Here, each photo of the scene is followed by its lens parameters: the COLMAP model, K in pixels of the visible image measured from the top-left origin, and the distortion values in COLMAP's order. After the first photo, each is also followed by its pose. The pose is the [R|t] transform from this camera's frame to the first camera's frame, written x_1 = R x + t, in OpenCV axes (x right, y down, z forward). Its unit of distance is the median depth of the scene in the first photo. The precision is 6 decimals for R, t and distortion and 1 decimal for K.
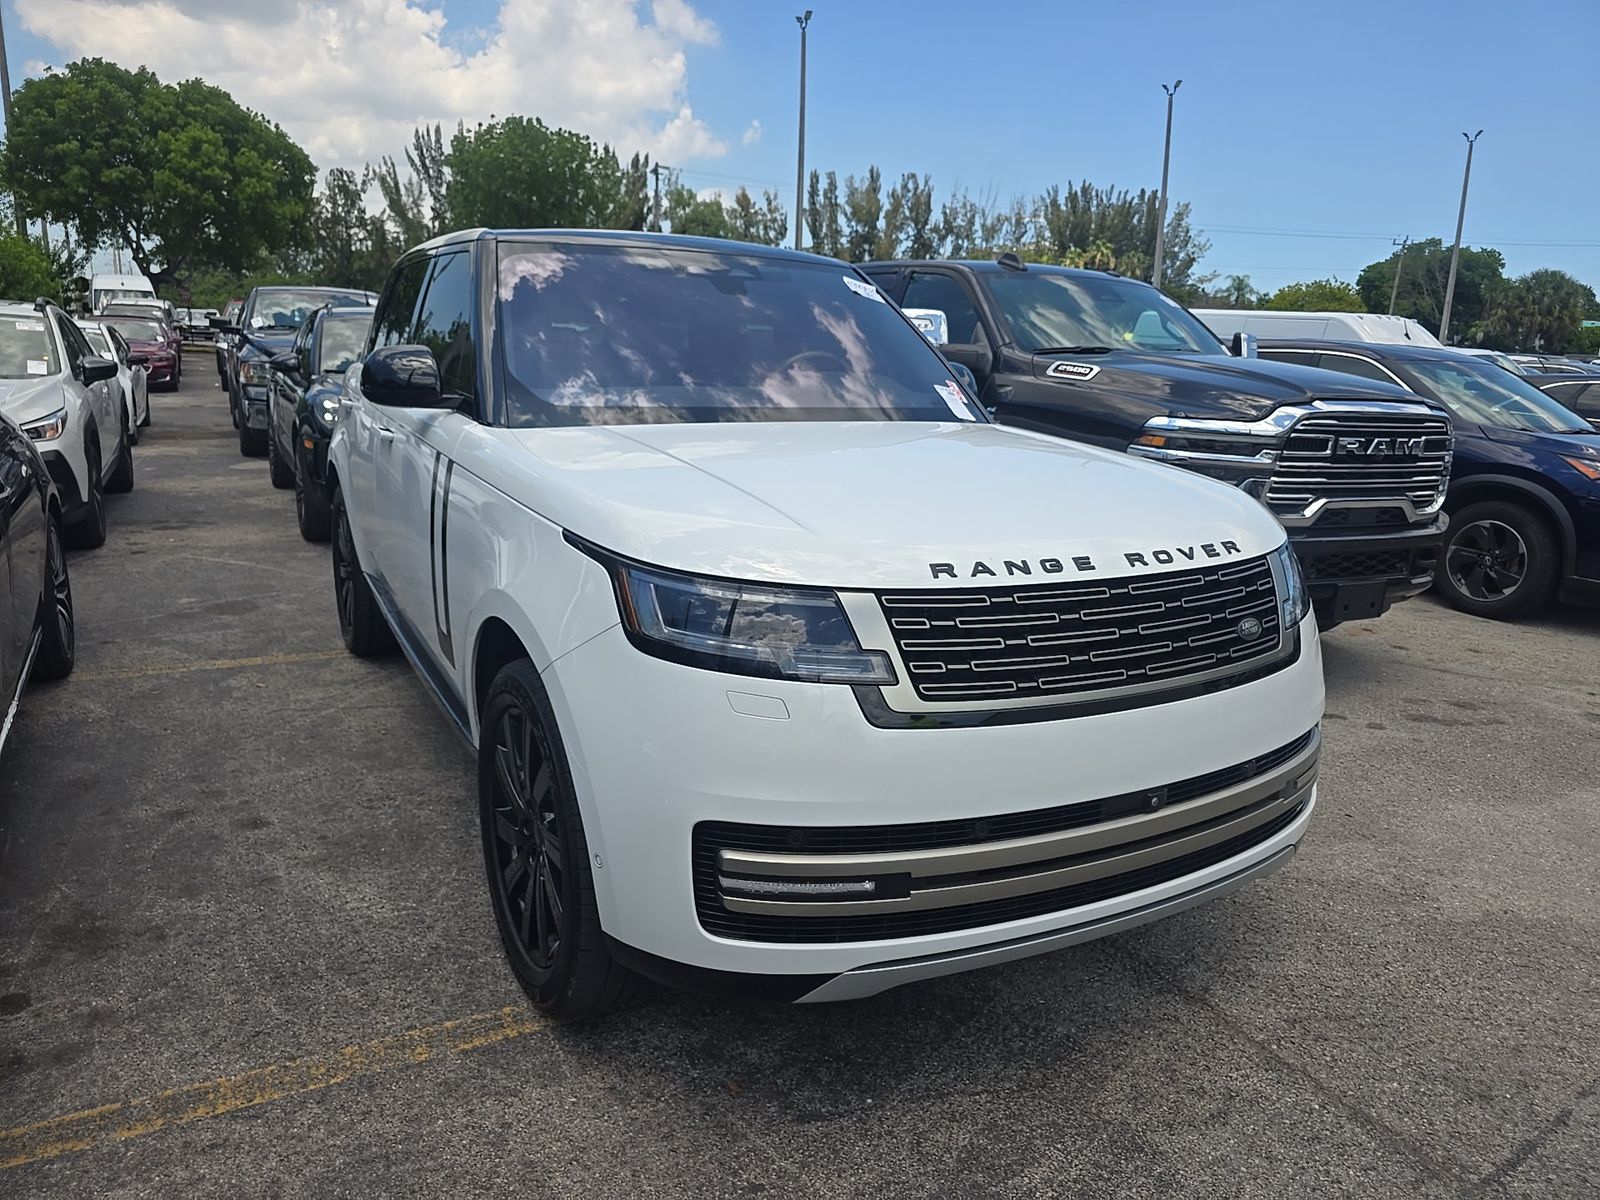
lens RADIAL K [[1113.3, 0, 788.9], [0, 1113.3, 598.5], [0, 0, 1]] dist [0.045081, -0.050957]
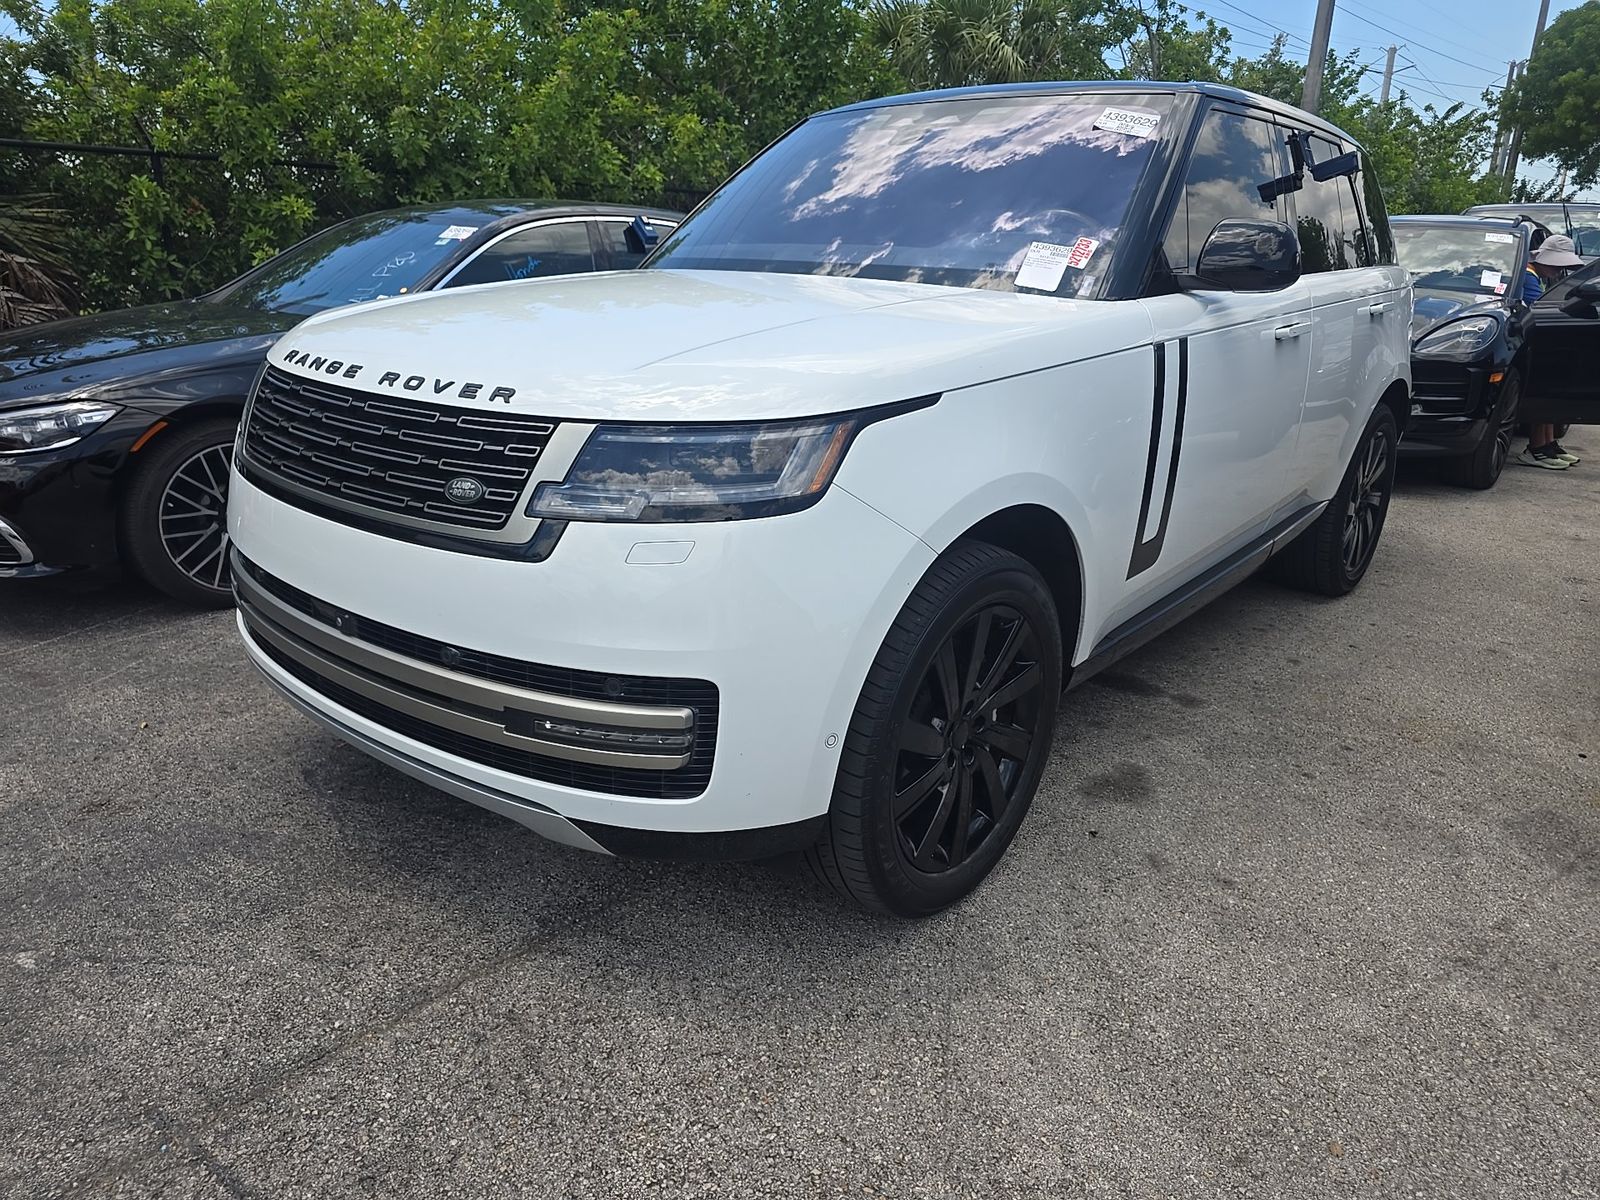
lens RADIAL K [[1109.6, 0, 800.0], [0, 1109.6, 600.0], [0, 0, 1]] dist [0.023816, -0.024614]
pose [[0.338814, 0.260855, -0.903969, 0.099594], [-0.221135, 0.955960, 0.192975, -0.008604], [0.914497, 0.134517, 0.381577, 0.073618]]
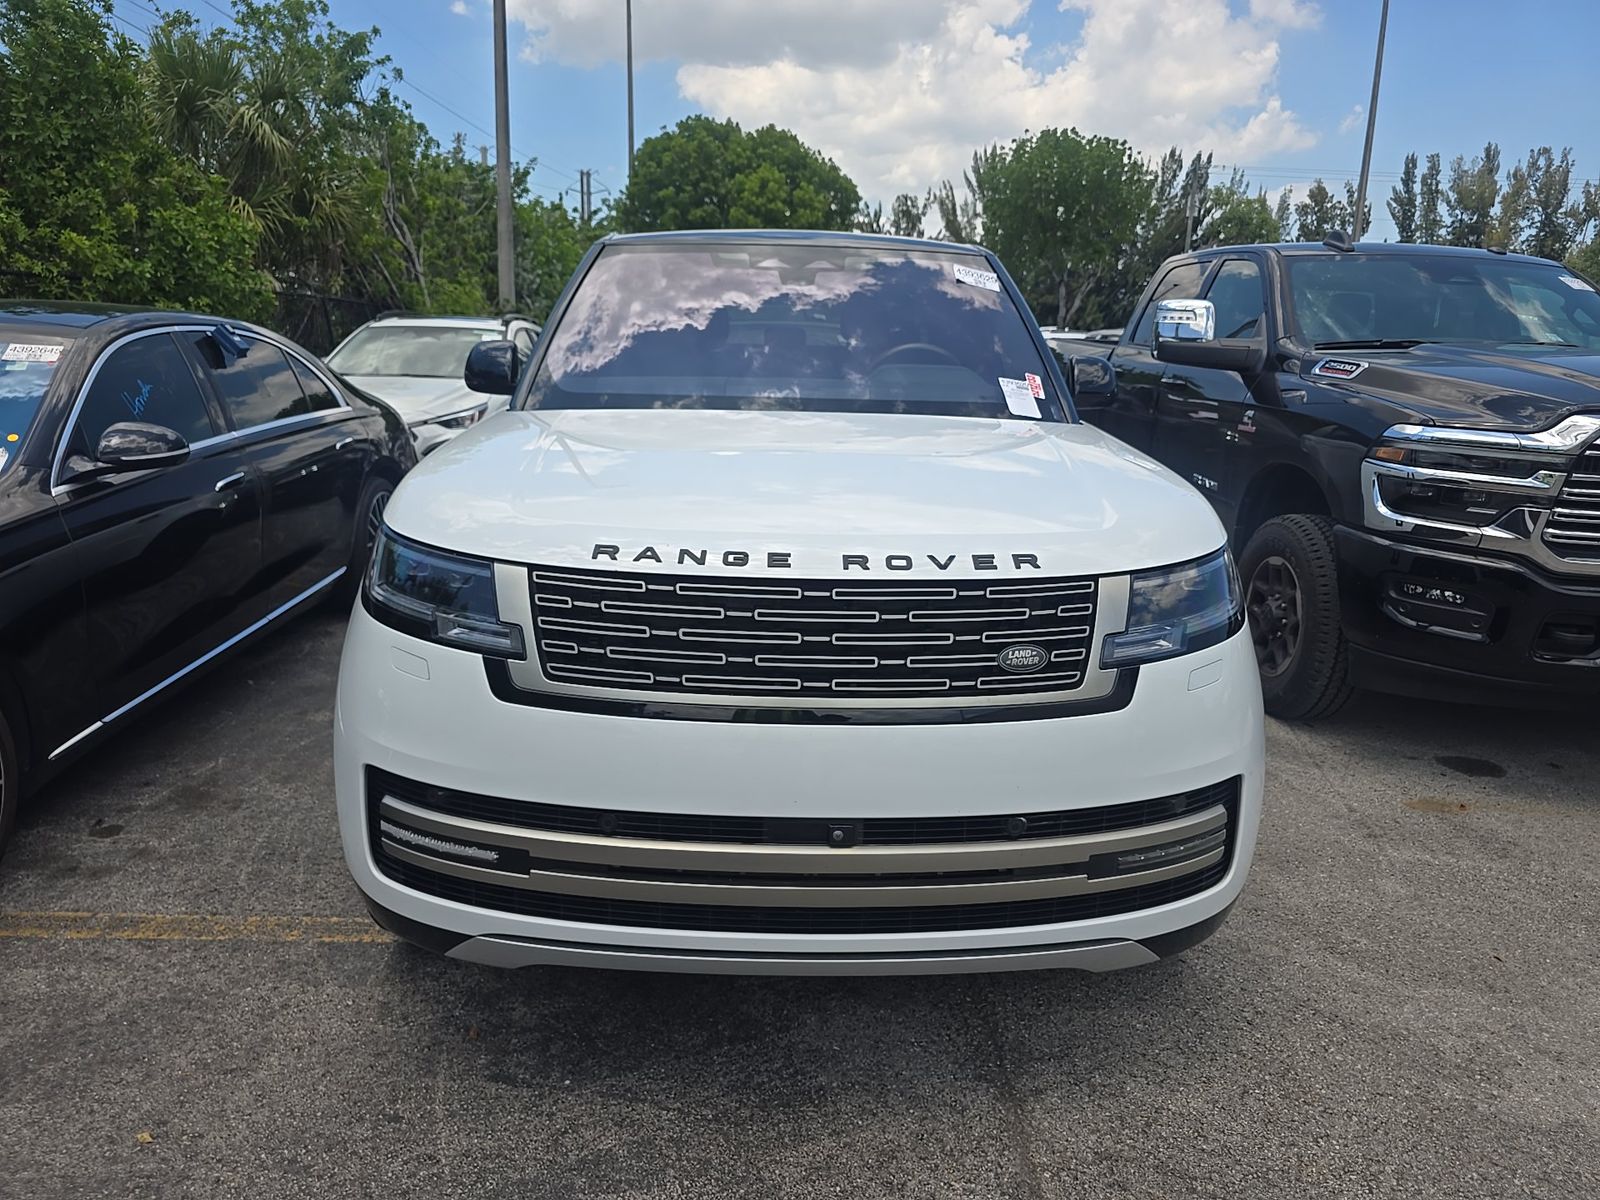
lens RADIAL K [[1113.3, 0, 788.9], [0, 1113.3, 598.5], [0, 0, 1]] dist [0.045081, -0.050957]
pose [[0.883380, 0.093579, -0.459220, 0.050461], [-0.098604, 0.995041, 0.013086, -0.000917], [0.458167, 0.033721, 0.888226, 0.014469]]
